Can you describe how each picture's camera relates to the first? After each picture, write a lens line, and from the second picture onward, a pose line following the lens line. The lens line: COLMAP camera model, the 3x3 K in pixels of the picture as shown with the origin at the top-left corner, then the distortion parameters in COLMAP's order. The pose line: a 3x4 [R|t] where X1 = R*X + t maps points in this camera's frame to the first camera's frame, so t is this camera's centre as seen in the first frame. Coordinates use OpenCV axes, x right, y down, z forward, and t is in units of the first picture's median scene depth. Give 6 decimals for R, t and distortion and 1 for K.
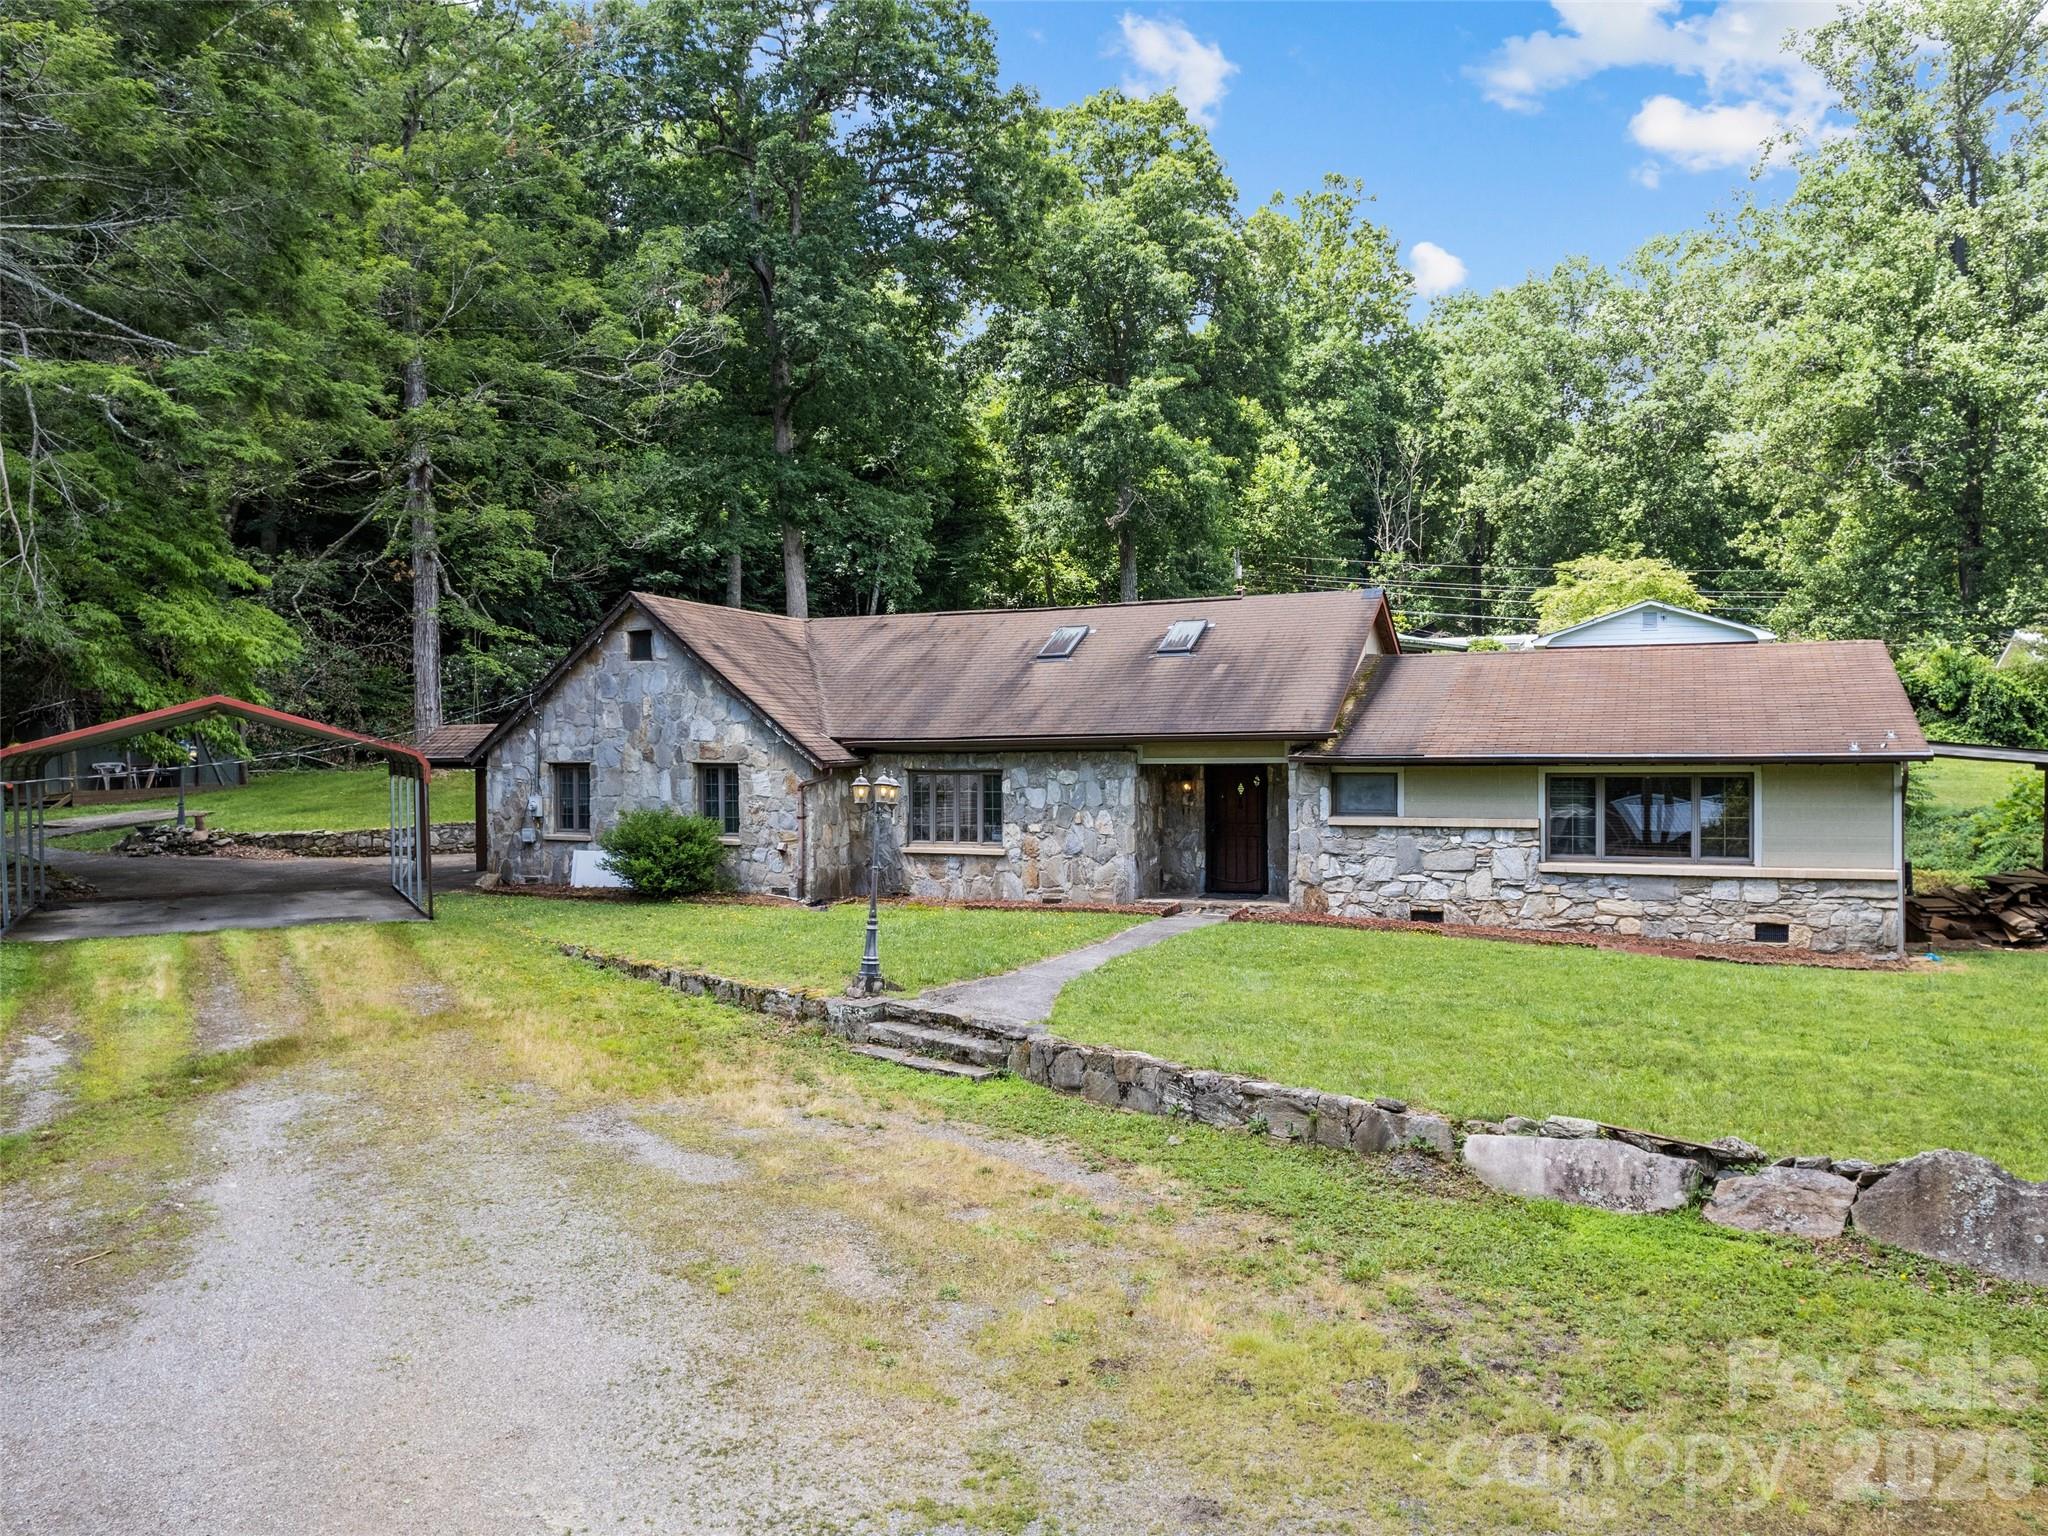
lens RADIAL K [[1474.7, 0, 1024.0], [0, 1474.7, 768.0], [0, 0, 1]] dist [-0.069182, 0.044062]
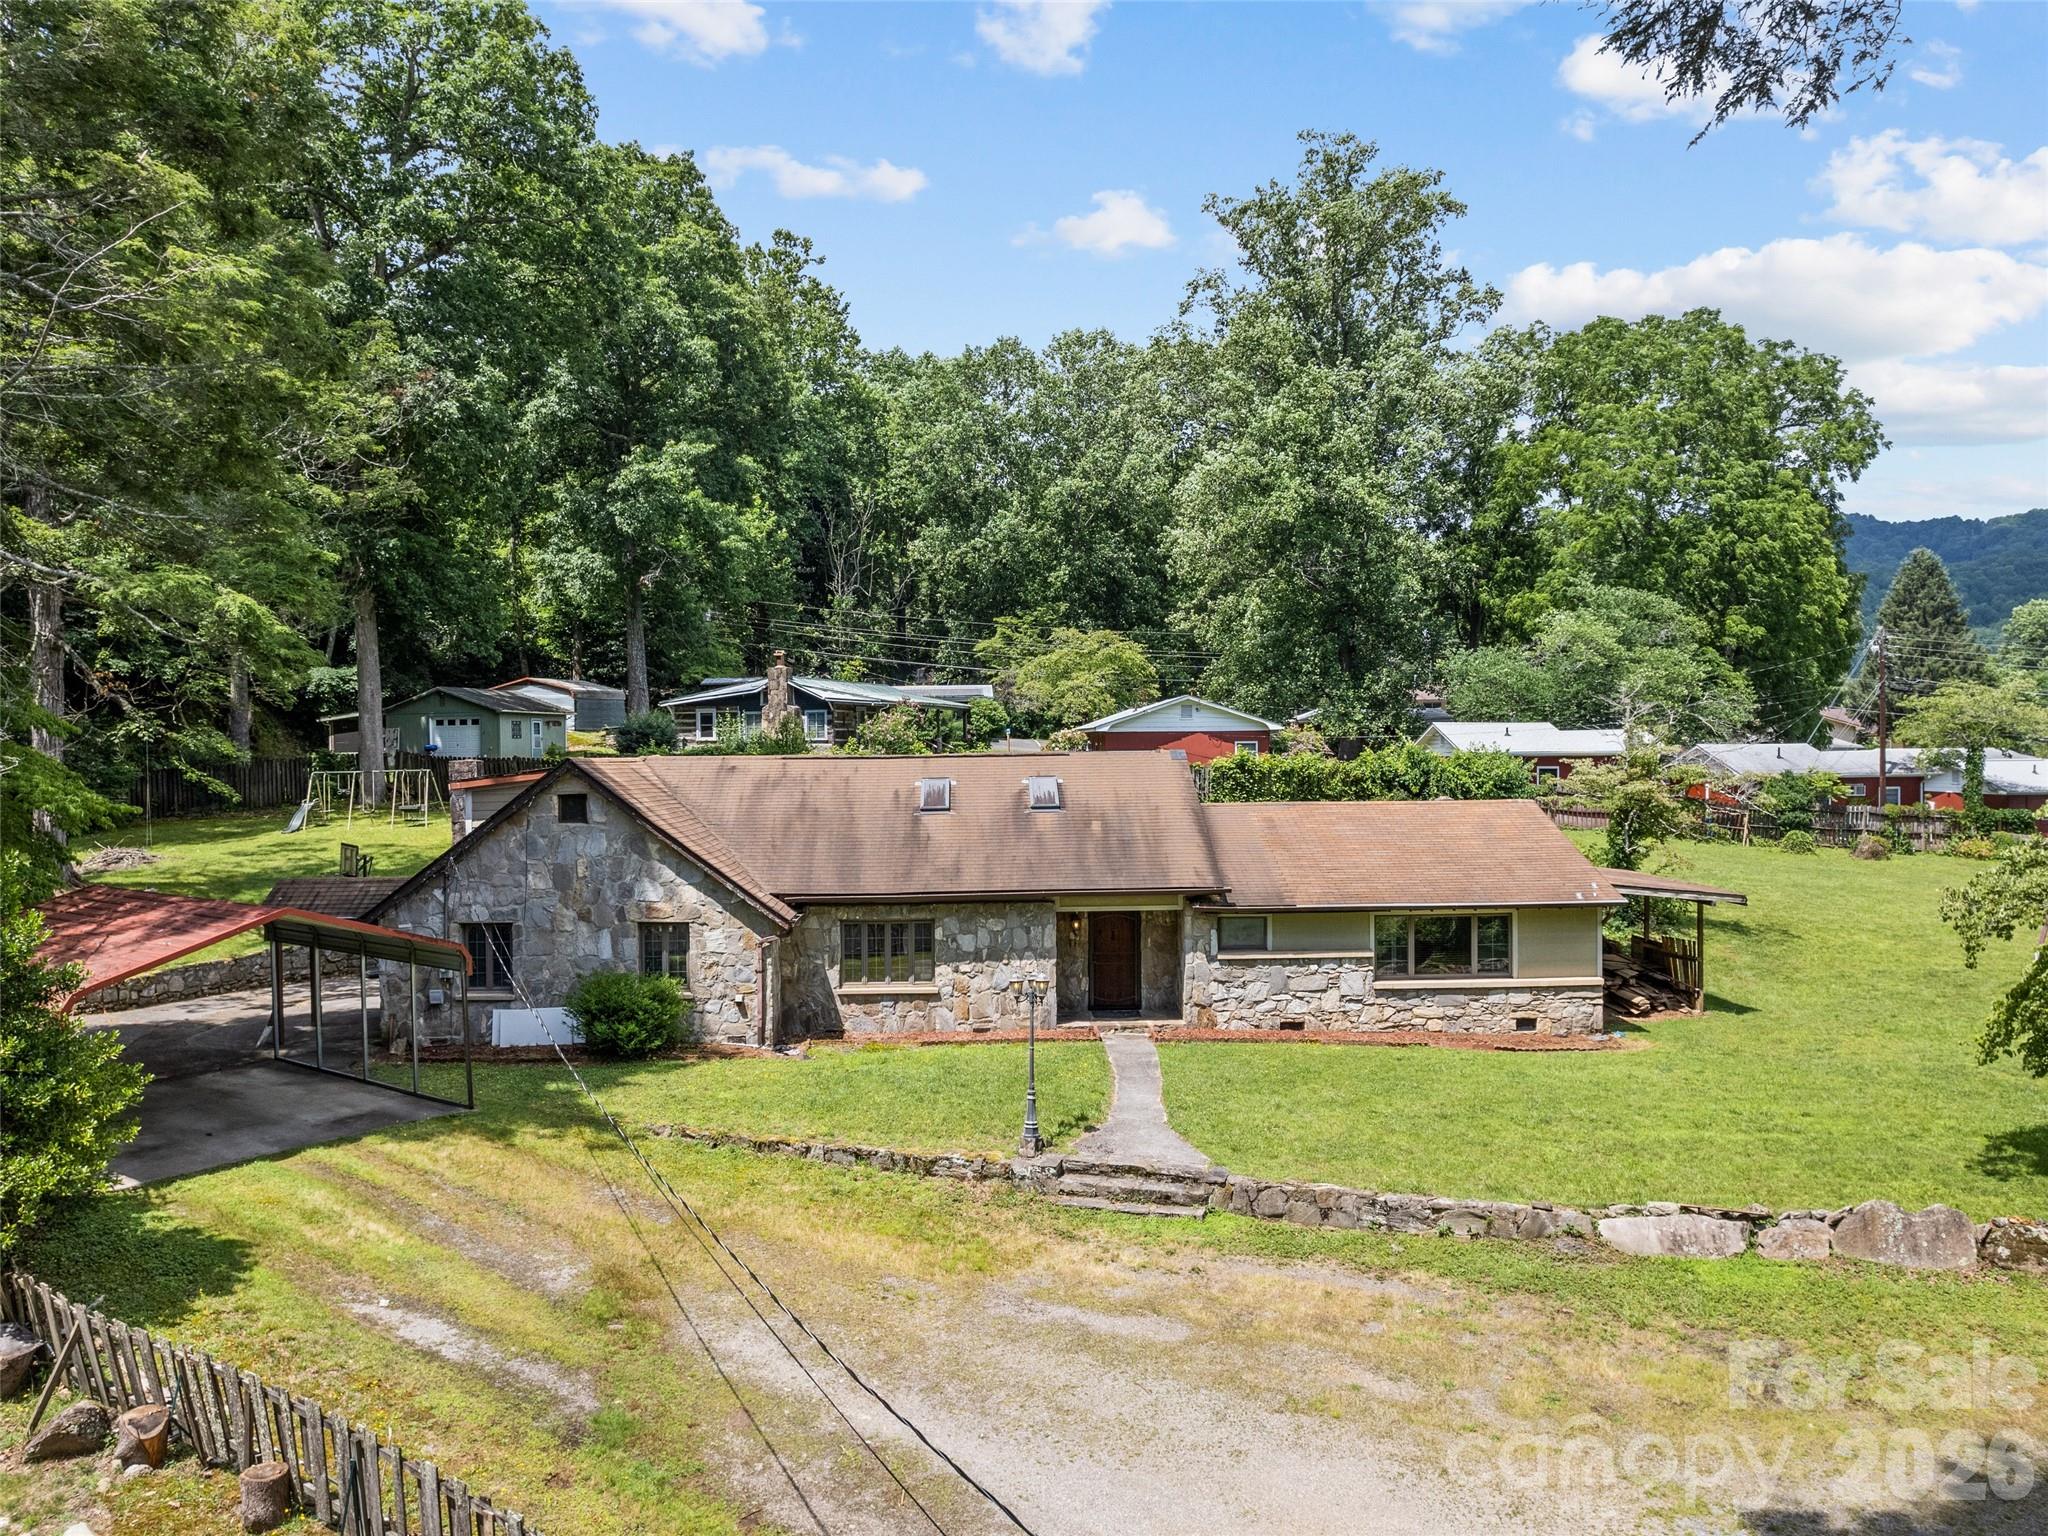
lens RADIAL K [[1474.7, 0, 1024.0], [0, 1474.7, 768.0], [0, 0, 1]] dist [-0.069182, 0.044062]
pose [[0.898168, -0.008192, 0.439577, -0.503516], [0.007391, 0.999966, 0.003535, -0.132913], [-0.439591, 0.000074, 0.898198, -0.074706]]
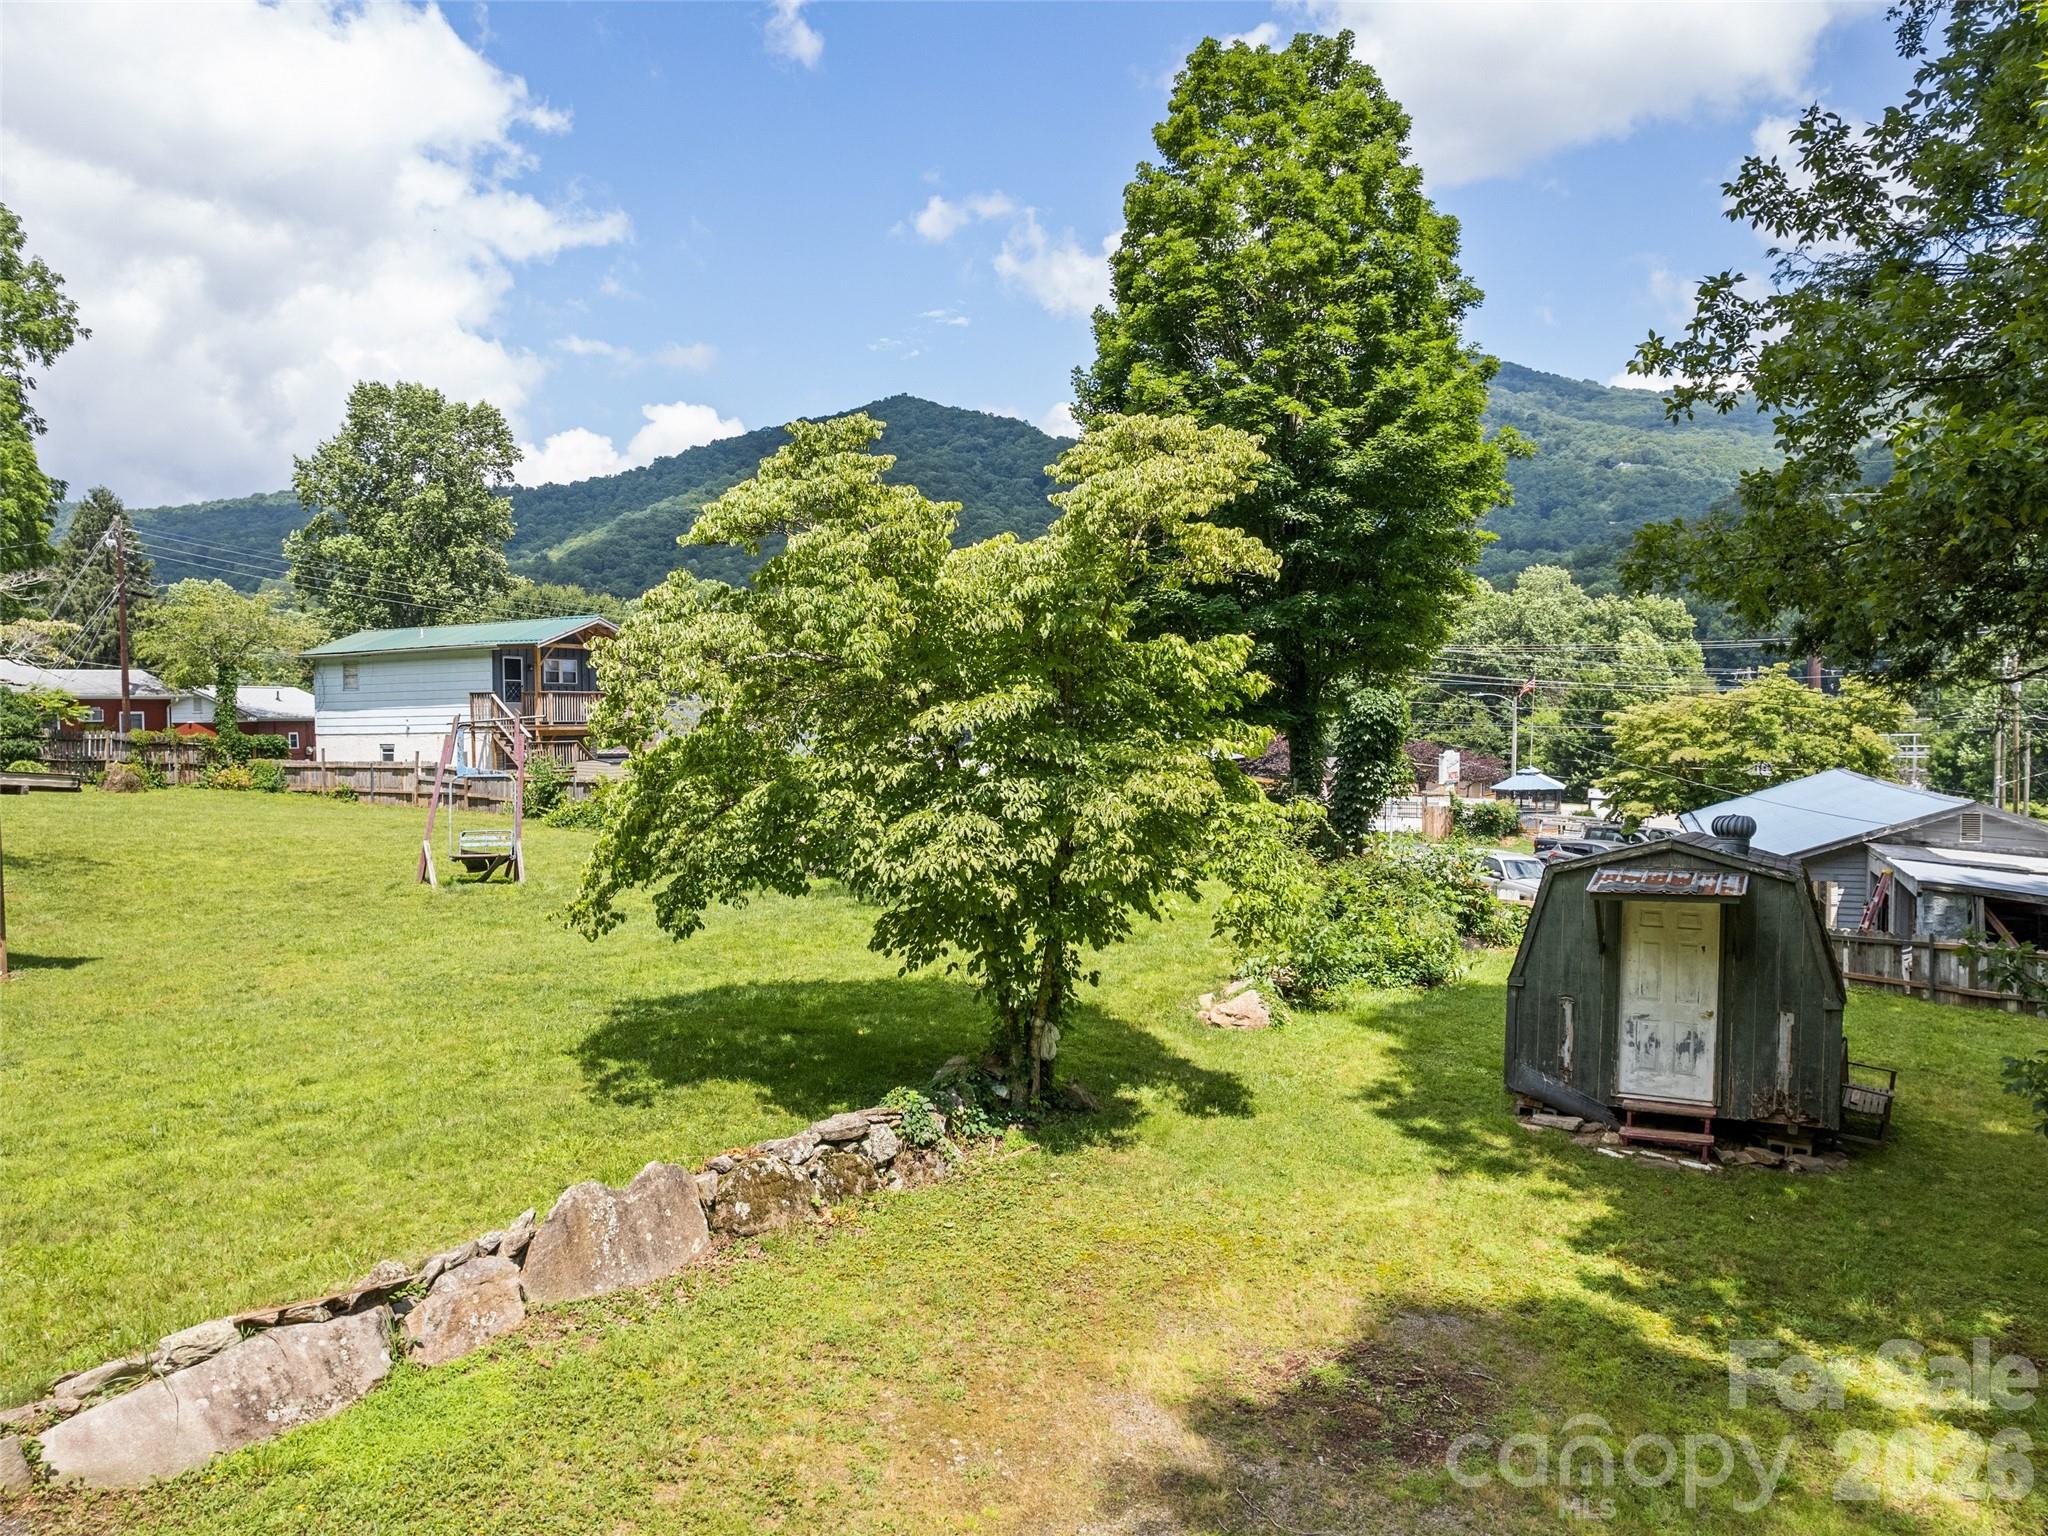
lens RADIAL K [[1479.6, 0, 1010.1], [0, 1479.6, 783.3], [0, 0, 1]] dist [-0.081076, 0.086607]
pose [[-0.020177, -0.038820, 0.999043, -0.164754], [0.021510, 0.998998, 0.039252, -0.021361], [-0.999565, 0.022281, -0.019321, 0.318151]]
